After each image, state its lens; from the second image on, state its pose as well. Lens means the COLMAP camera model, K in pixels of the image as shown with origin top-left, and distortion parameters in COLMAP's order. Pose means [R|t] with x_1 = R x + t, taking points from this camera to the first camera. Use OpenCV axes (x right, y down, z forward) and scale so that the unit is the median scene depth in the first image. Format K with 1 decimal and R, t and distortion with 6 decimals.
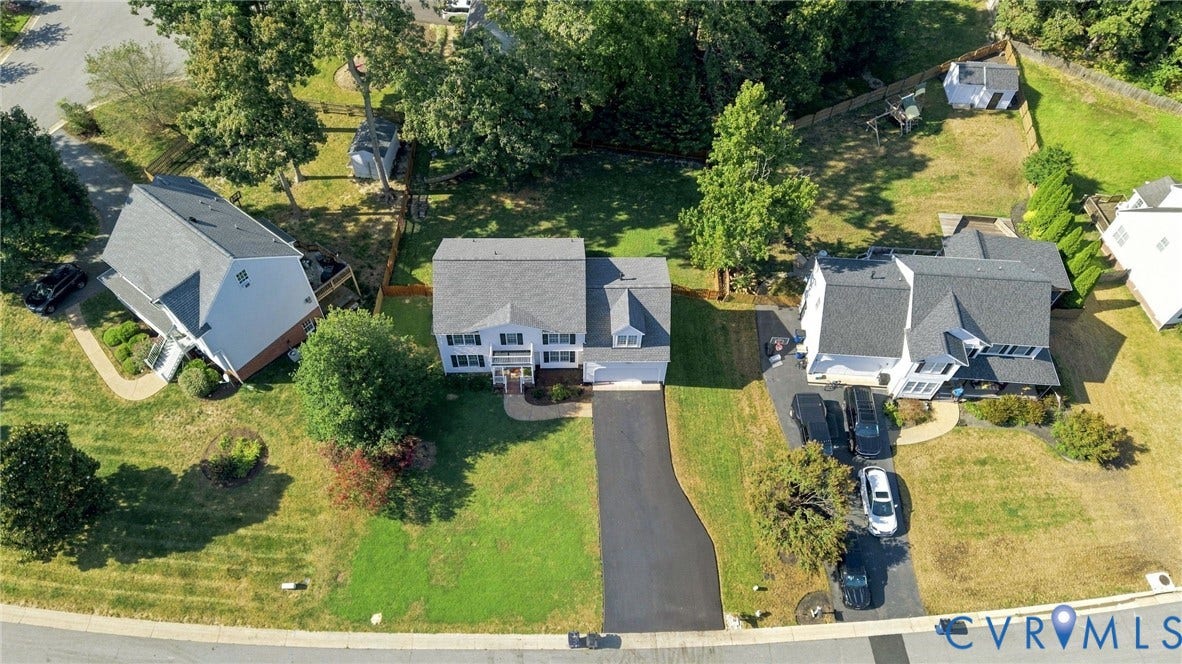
lens RADIAL K [[791.7, 0, 591.0], [0, 791.7, 332.0], [0, 0, 1]] dist [0.050783, -0.049931]
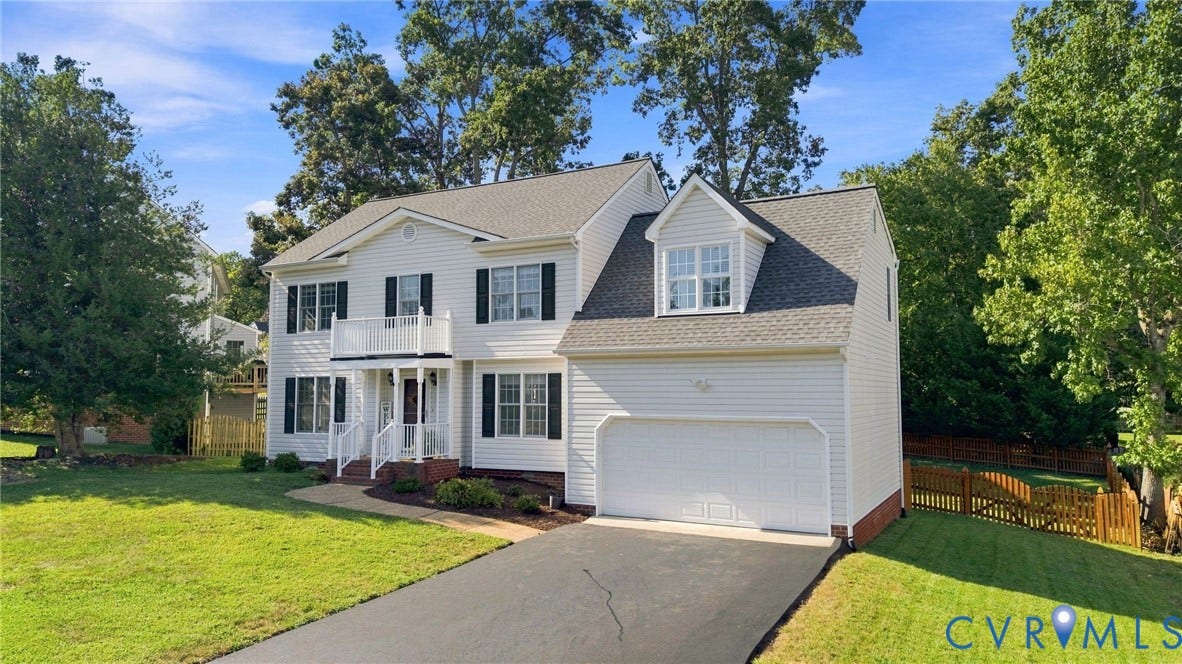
lens RADIAL K [[791.7, 0, 591.0], [0, 791.7, 332.0], [0, 0, 1]] dist [0.050783, -0.049931]
pose [[0.867301, -0.053567, -0.494894, 0.149570], [-0.394675, 0.531864, -0.749235, 0.249266], [0.303350, 0.845134, 0.440144, 0.833403]]
